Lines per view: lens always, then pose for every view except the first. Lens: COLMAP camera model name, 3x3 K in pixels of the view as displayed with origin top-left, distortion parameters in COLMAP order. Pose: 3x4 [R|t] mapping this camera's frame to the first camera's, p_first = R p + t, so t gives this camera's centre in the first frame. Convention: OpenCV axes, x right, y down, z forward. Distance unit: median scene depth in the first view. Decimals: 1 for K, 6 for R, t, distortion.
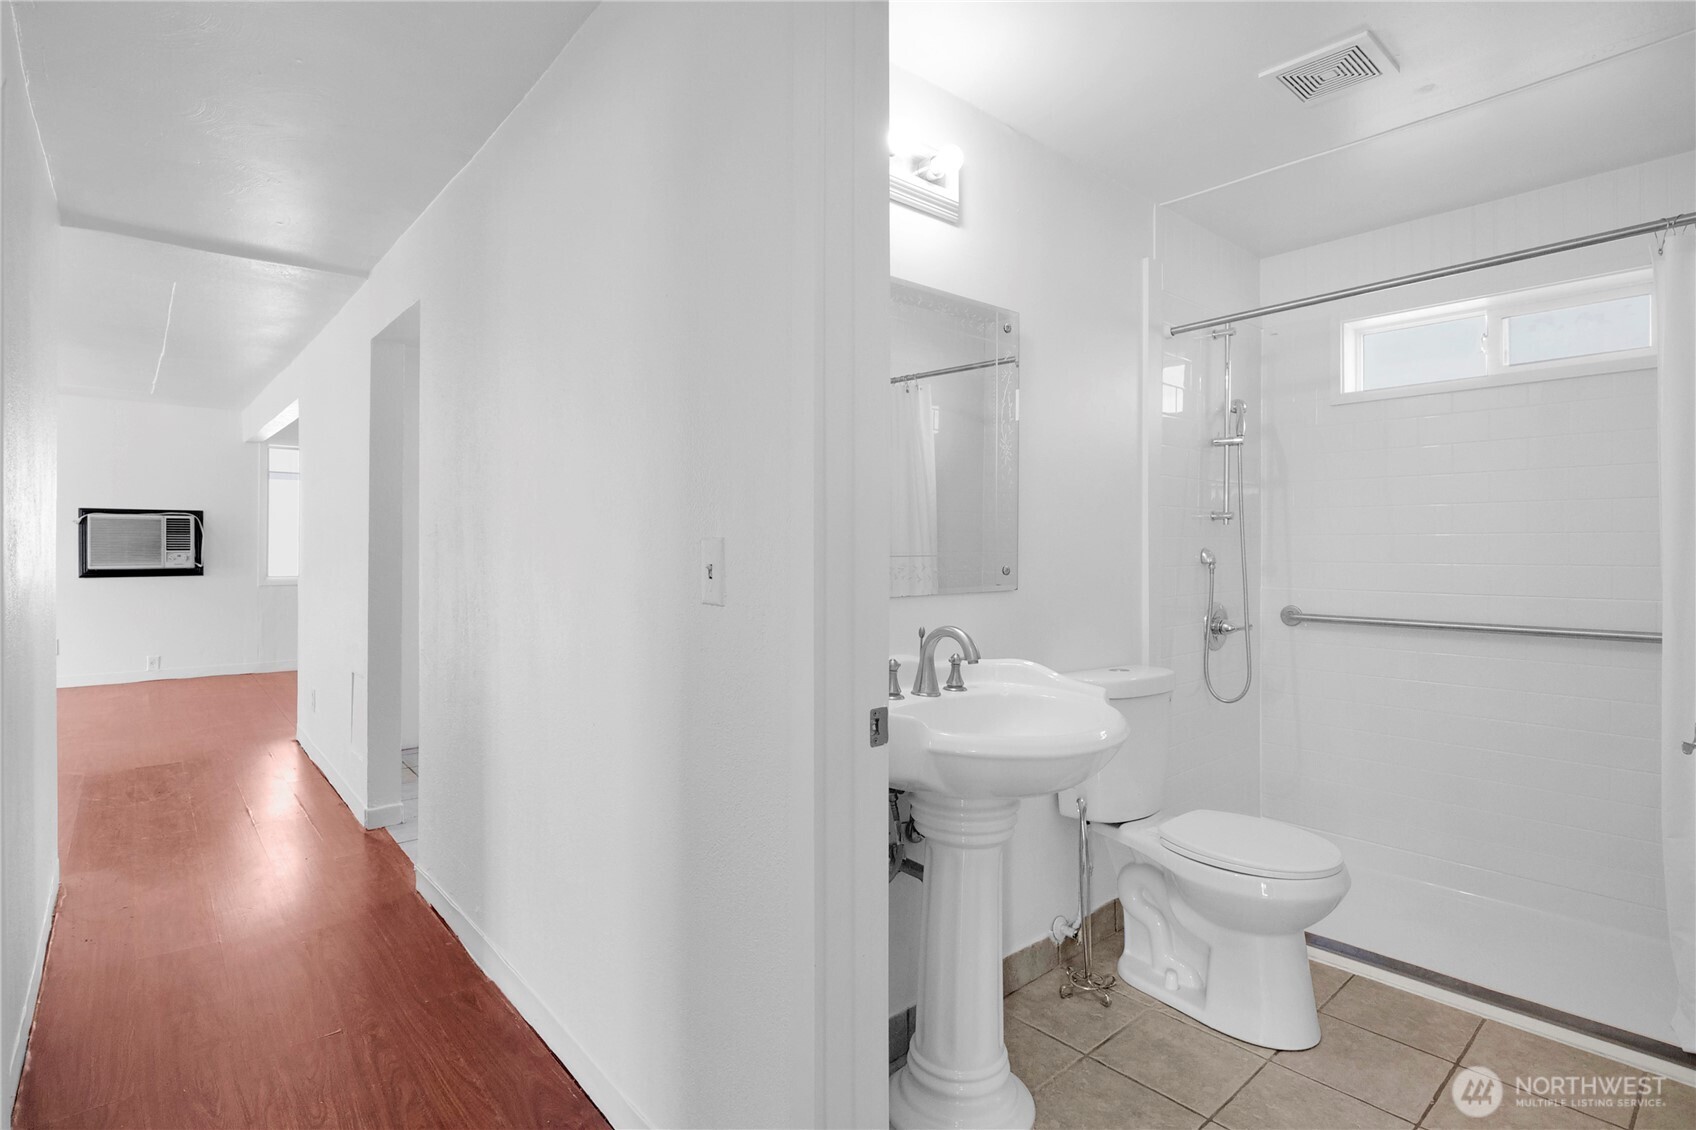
lens RADIAL K [[810.4, 0, 850.9], [0, 810.4, 551.7], [0, 0, 1]] dist [-0.011951, 0.001208]
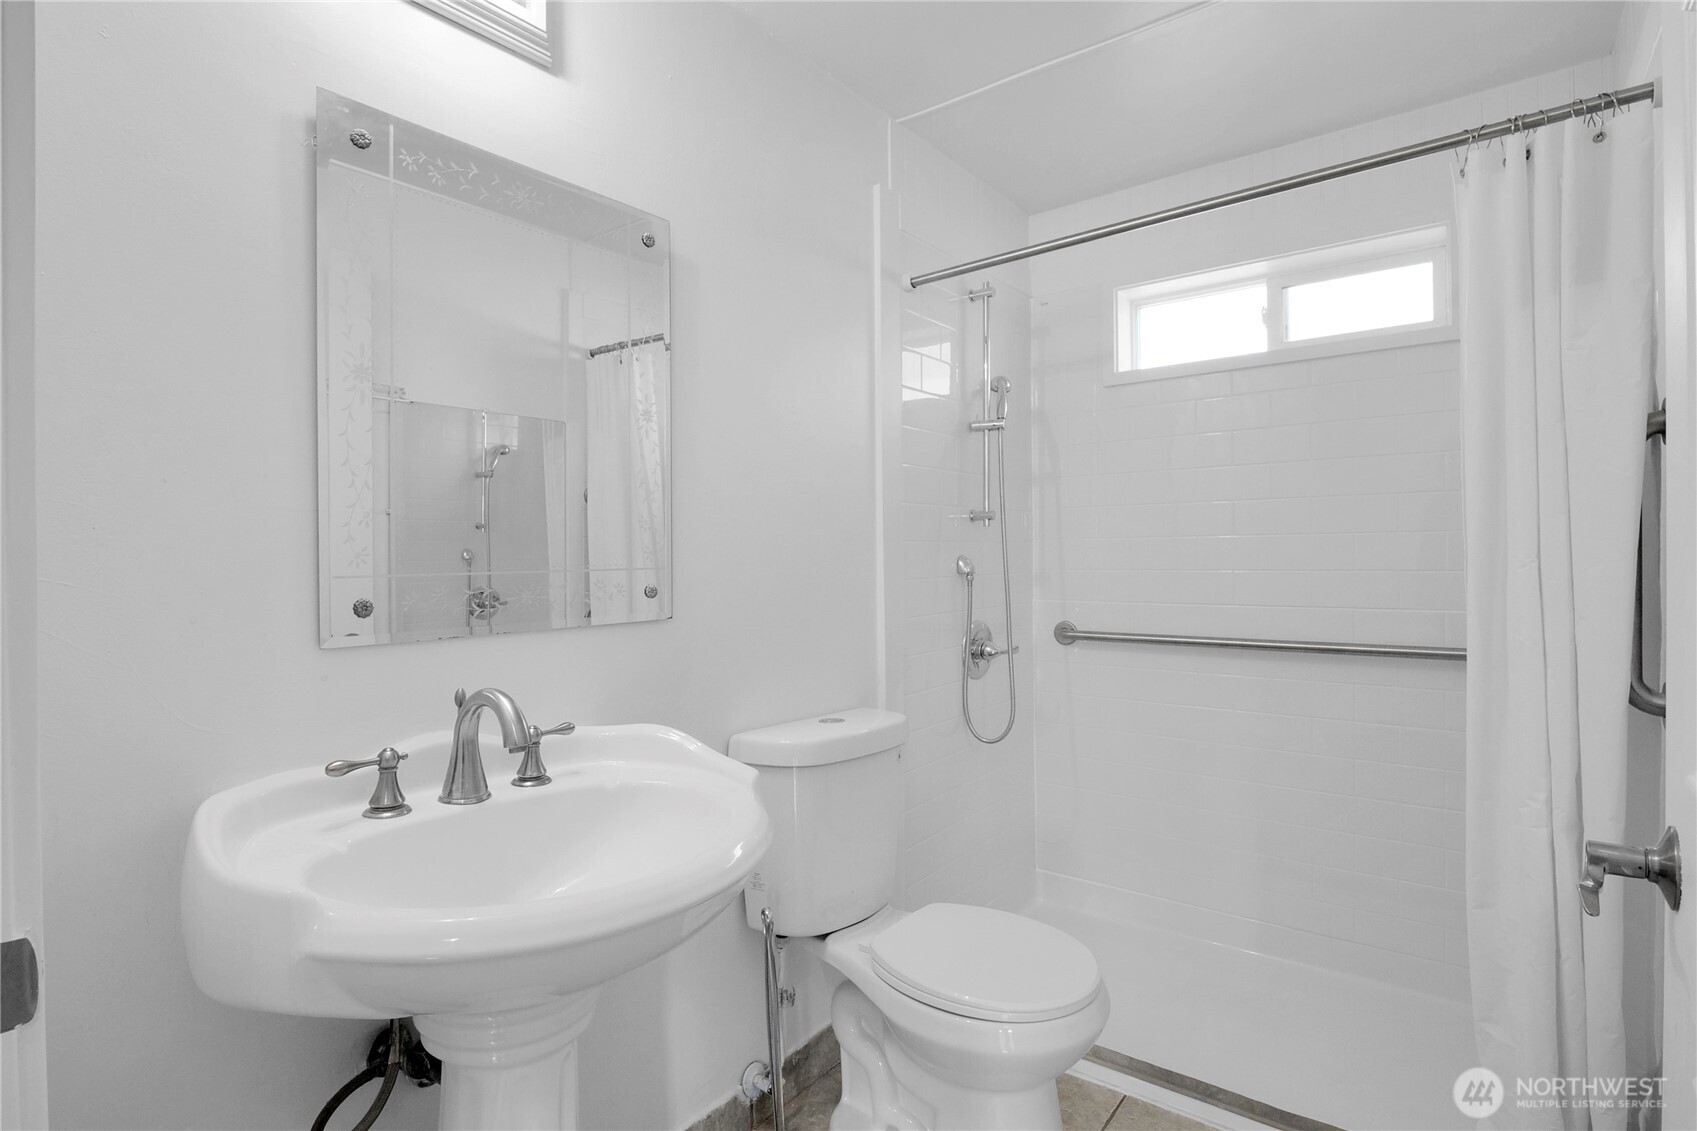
lens RADIAL K [[810.9, 0, 846.9], [0, 810.9, 566.5], [0, 0, 1]] dist [-0.011951, 0.001208]
pose [[0.981561, -0.014553, 0.190595, 0.190760], [0.013433, 0.999884, 0.007168, -0.000589], [-0.190677, -0.004475, 0.981643, 0.247231]]
